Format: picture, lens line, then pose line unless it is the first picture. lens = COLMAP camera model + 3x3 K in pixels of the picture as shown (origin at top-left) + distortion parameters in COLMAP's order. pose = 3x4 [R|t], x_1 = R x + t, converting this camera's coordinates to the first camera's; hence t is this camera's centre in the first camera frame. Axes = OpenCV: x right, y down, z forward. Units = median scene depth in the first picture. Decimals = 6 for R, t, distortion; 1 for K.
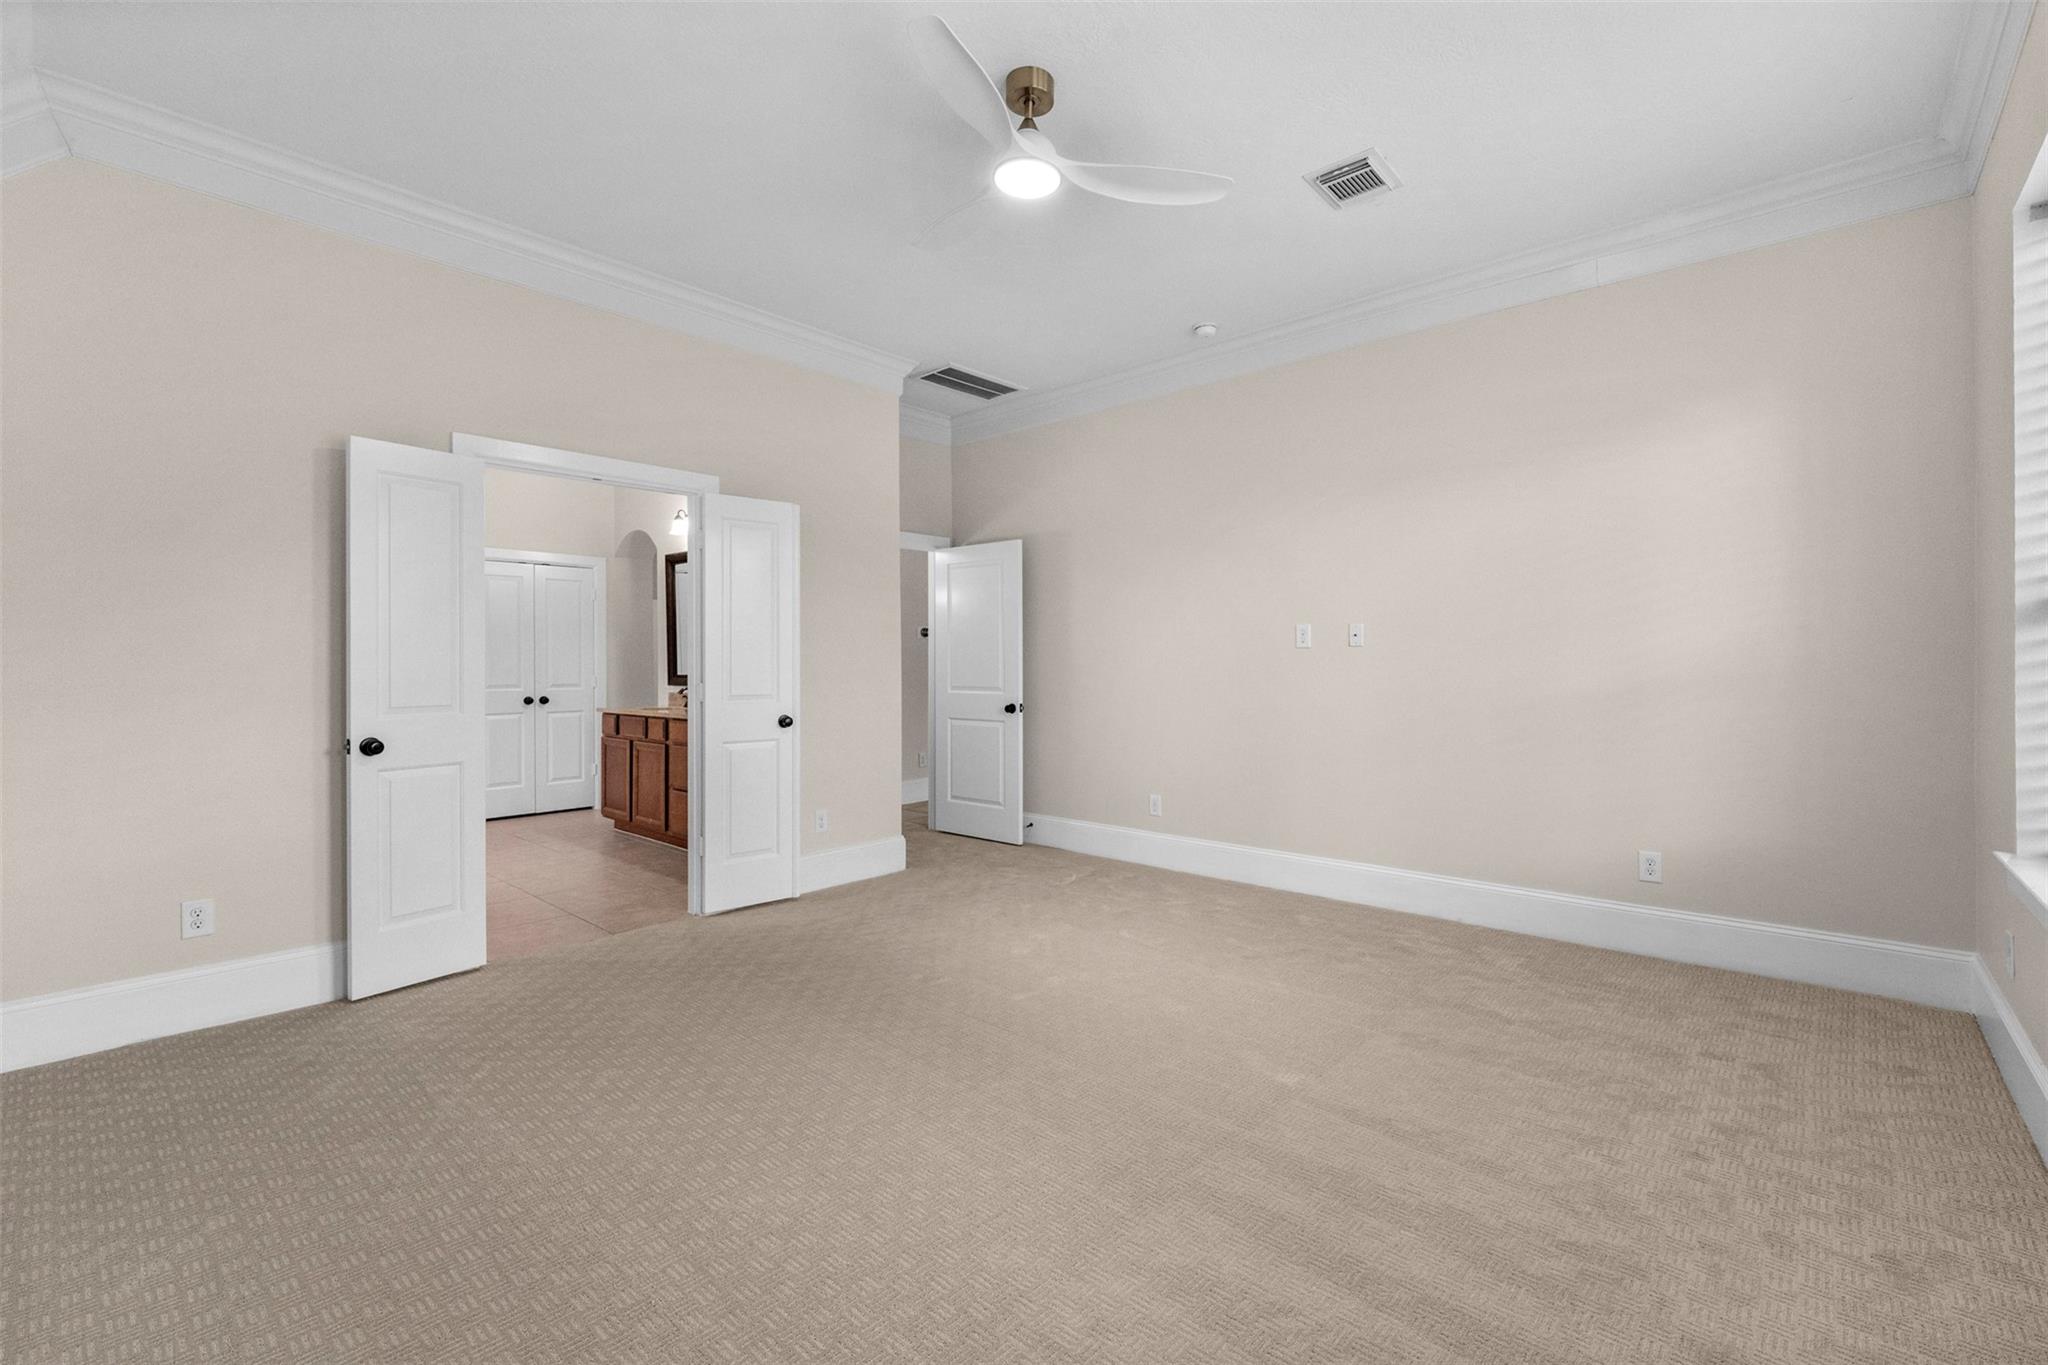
lens RADIAL K [[845.1, 0, 1024.0], [0, 845.1, 682.5], [0, 0, 1]] dist [0.001171, -0.000397]
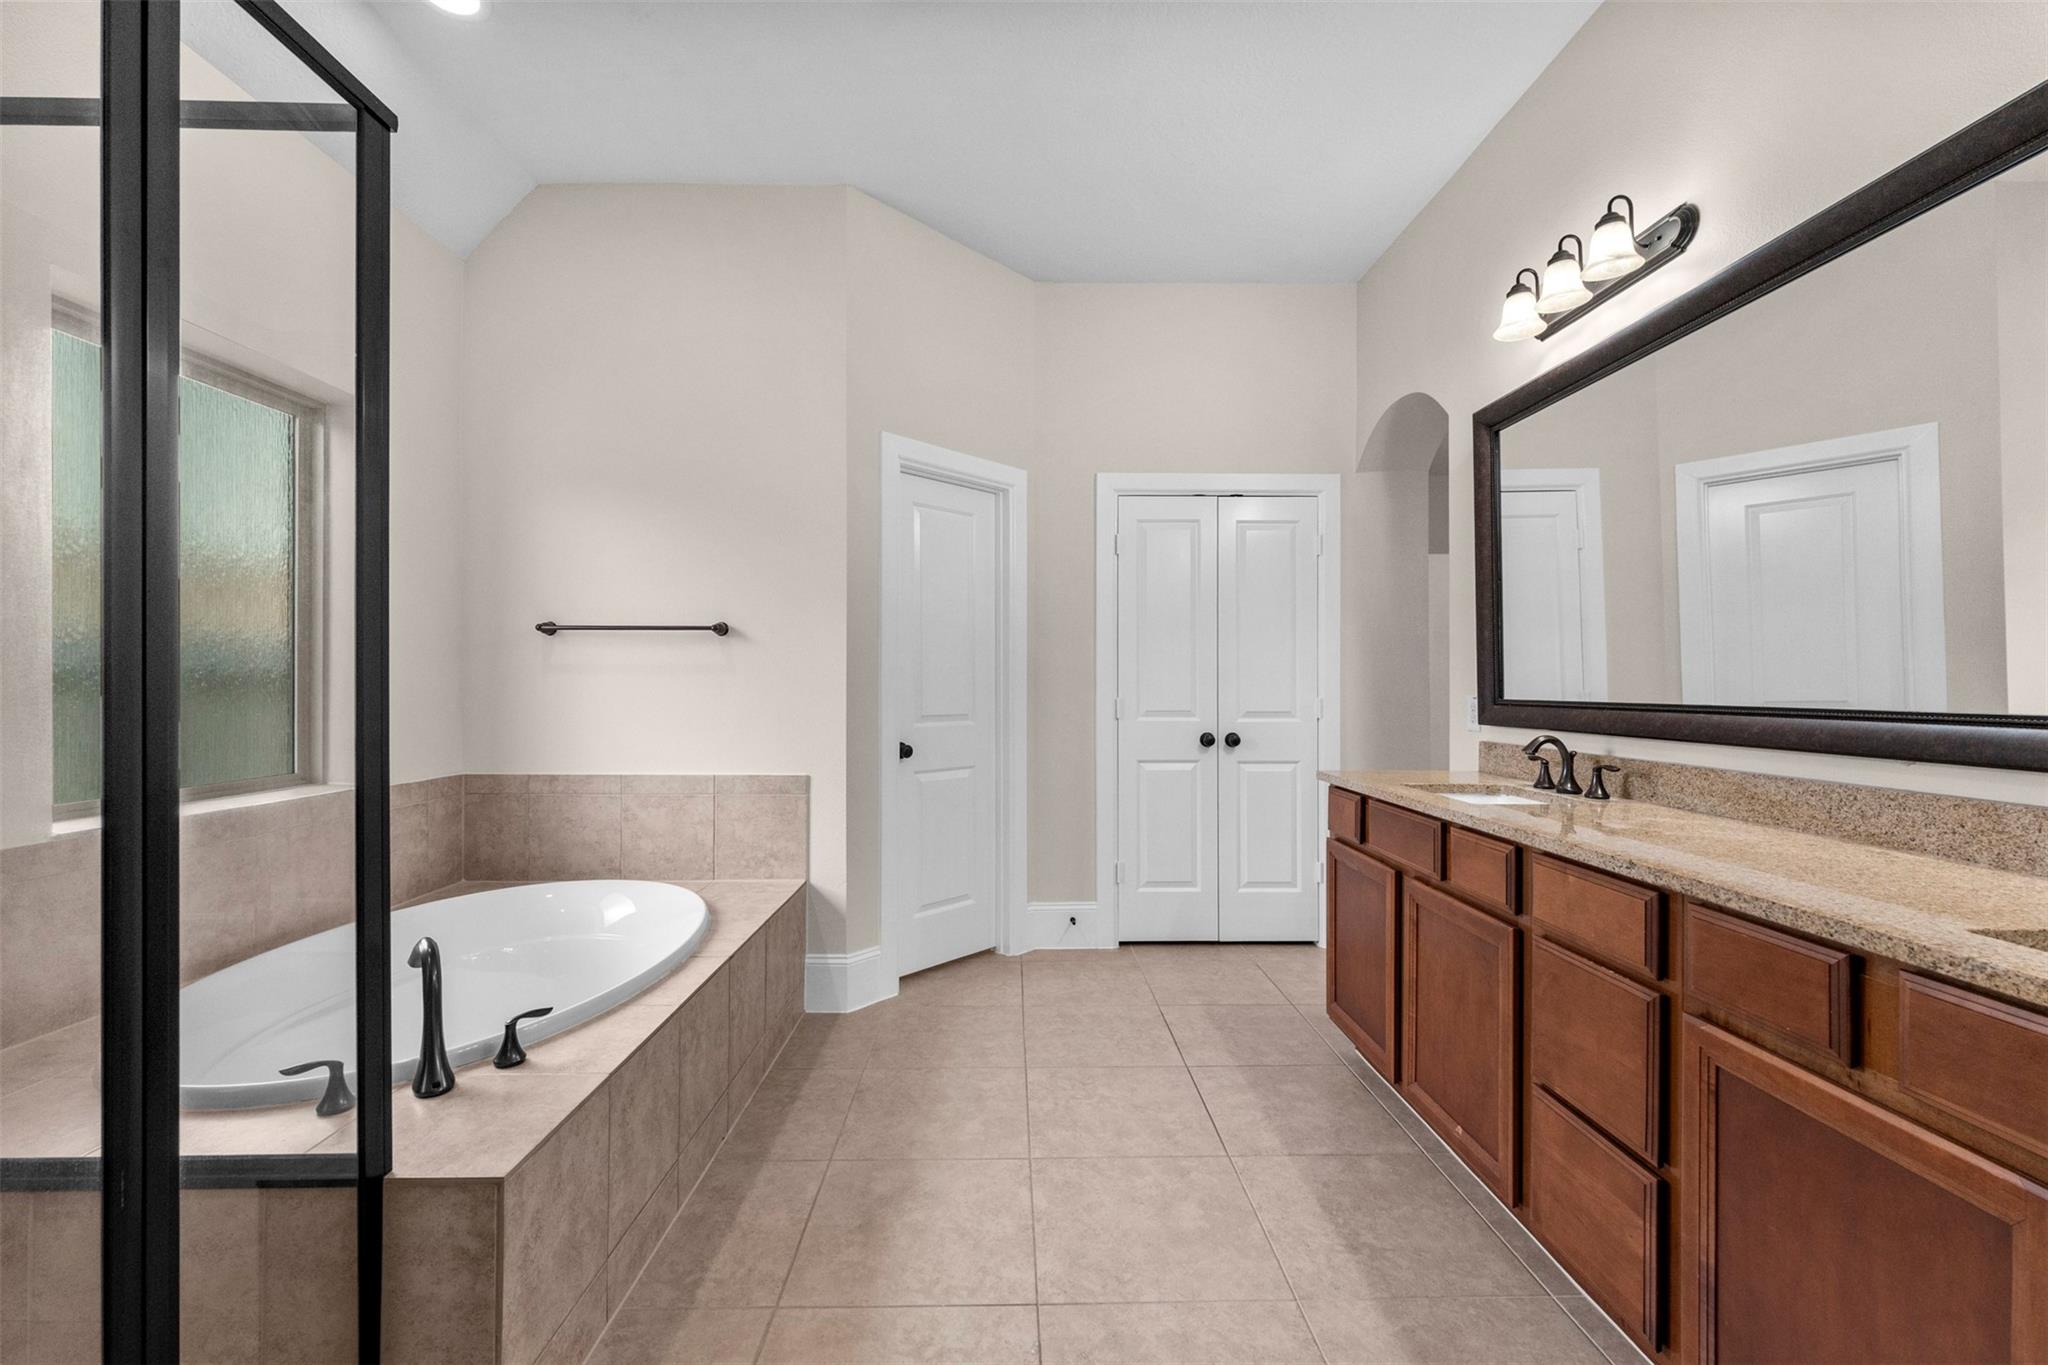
lens RADIAL K [[857.0, 0, 1026.5], [0, 857.0, 679.0], [0, 0, 1]] dist [0.000758, -0.000235]
pose [[0.686672, -0.003168, -0.726961, -0.286149], [-0.010229, 0.999849, -0.014020, -0.011201], [0.726896, 0.017063, 0.686536, 0.585316]]
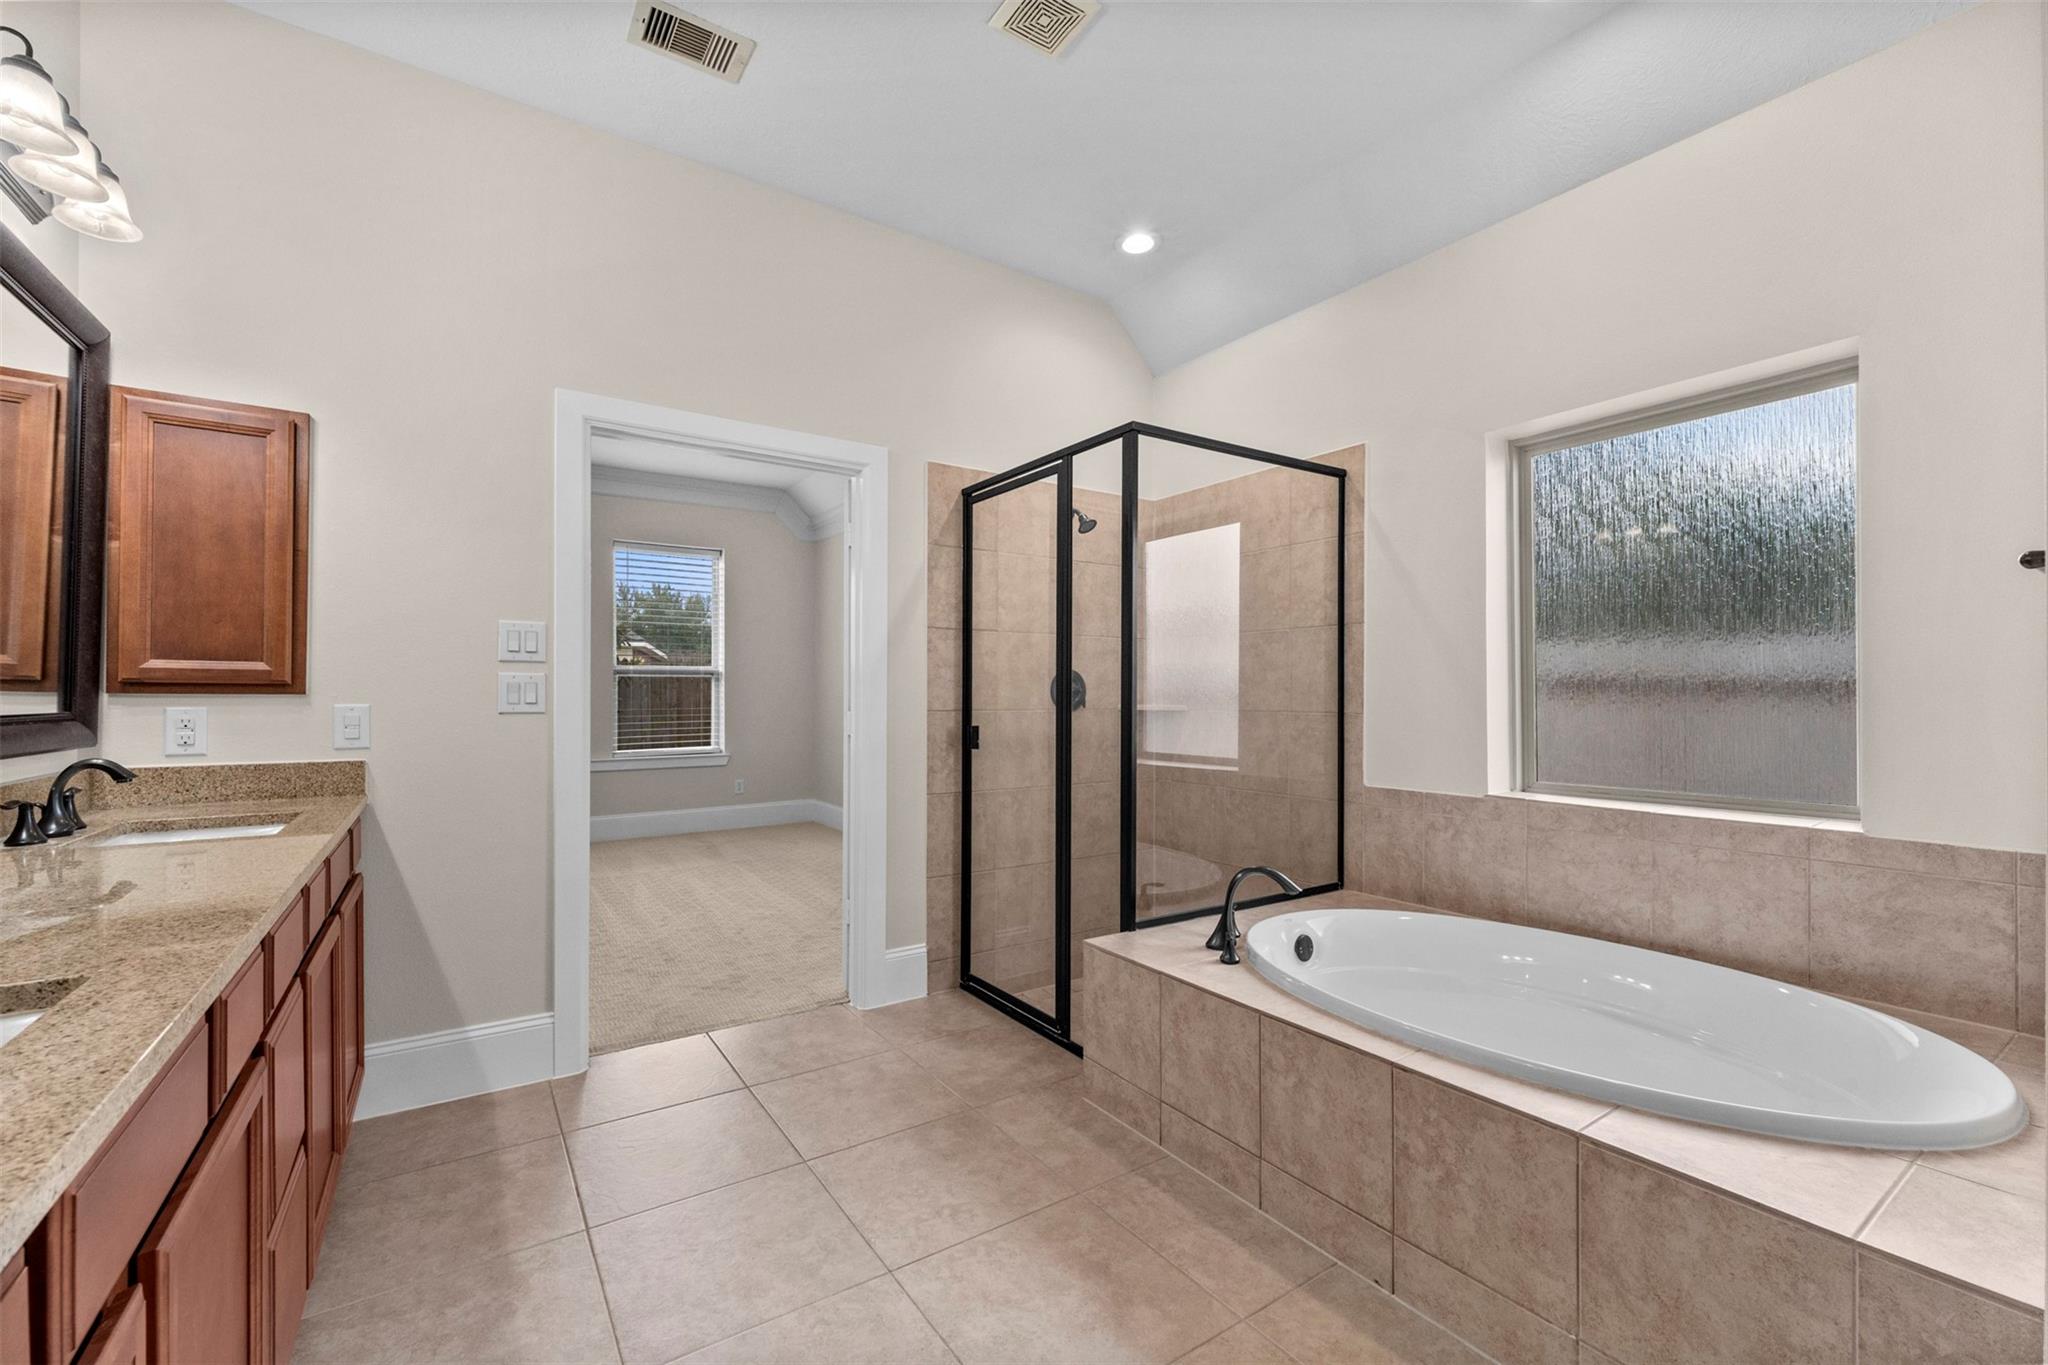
lens RADIAL K [[837.2, 0, 1026.2], [0, 837.2, 684.4], [0, 0, 1]] dist [0.000420, -0.000239]
pose [[-0.972767, -0.000520, 0.231785, -0.585720], [0.000228, 0.999995, 0.003198, -0.018880], [-0.231786, 0.003164, -0.972762, 1.033520]]
